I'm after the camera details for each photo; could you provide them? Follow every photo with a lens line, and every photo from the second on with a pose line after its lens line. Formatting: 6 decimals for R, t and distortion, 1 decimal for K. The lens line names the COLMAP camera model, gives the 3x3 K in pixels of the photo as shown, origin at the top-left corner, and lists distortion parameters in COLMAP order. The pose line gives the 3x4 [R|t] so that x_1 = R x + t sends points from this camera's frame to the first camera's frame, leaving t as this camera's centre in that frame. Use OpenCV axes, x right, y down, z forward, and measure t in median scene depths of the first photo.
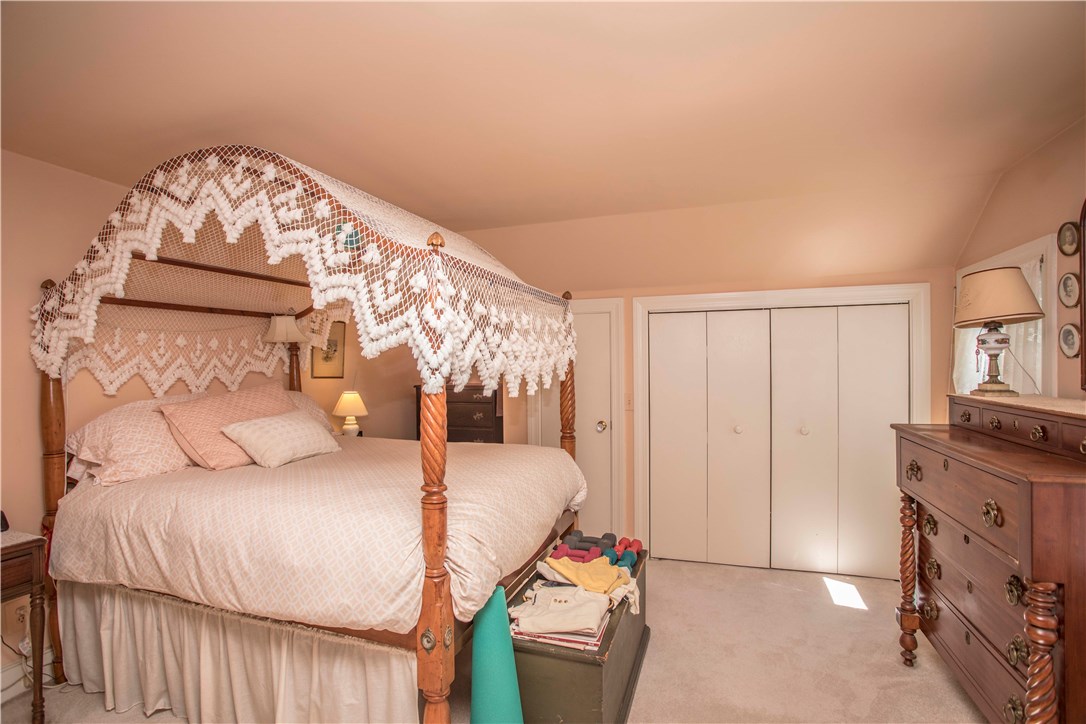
lens RADIAL K [[515.4, 0, 540.4], [0, 515.4, 367.5], [0, 0, 1]] dist [-0.009572, 0.000501]
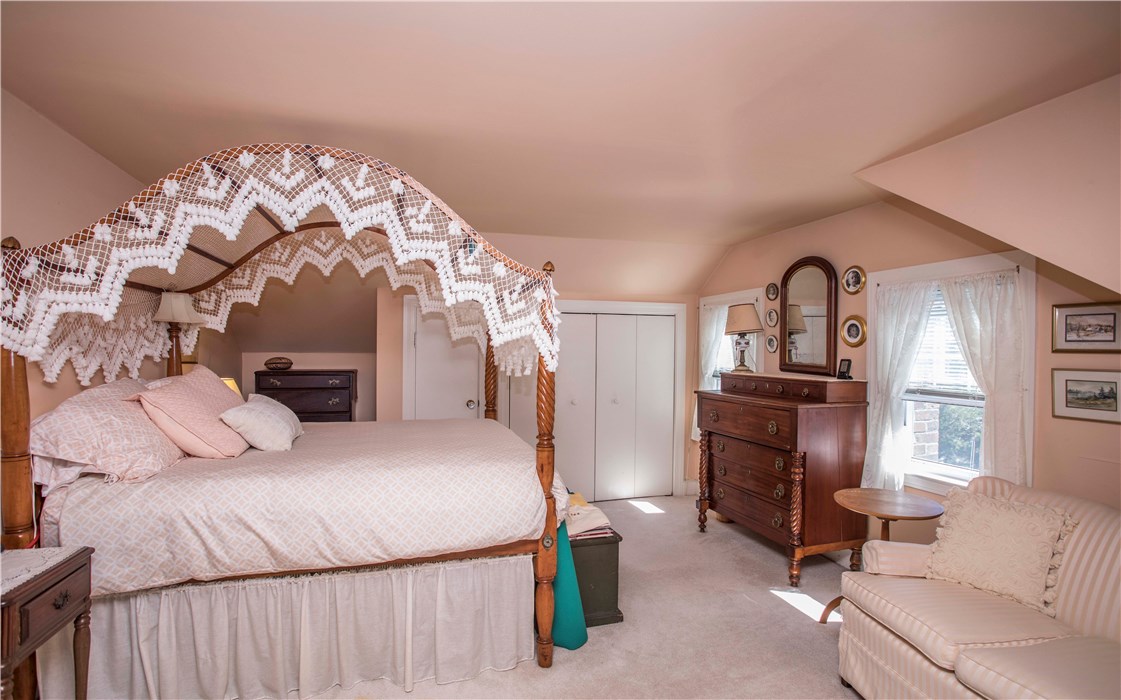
lens RADIAL K [[550.0, 0, 562.6], [0, 550.0, 353.3], [0, 0, 1]] dist [-0.030310, 0.006311]
pose [[0.801928, 0.012655, 0.597287, -0.839808], [-0.013326, 0.999906, -0.003294, 0.000208], [-0.597273, -0.005318, 0.802021, -0.201405]]
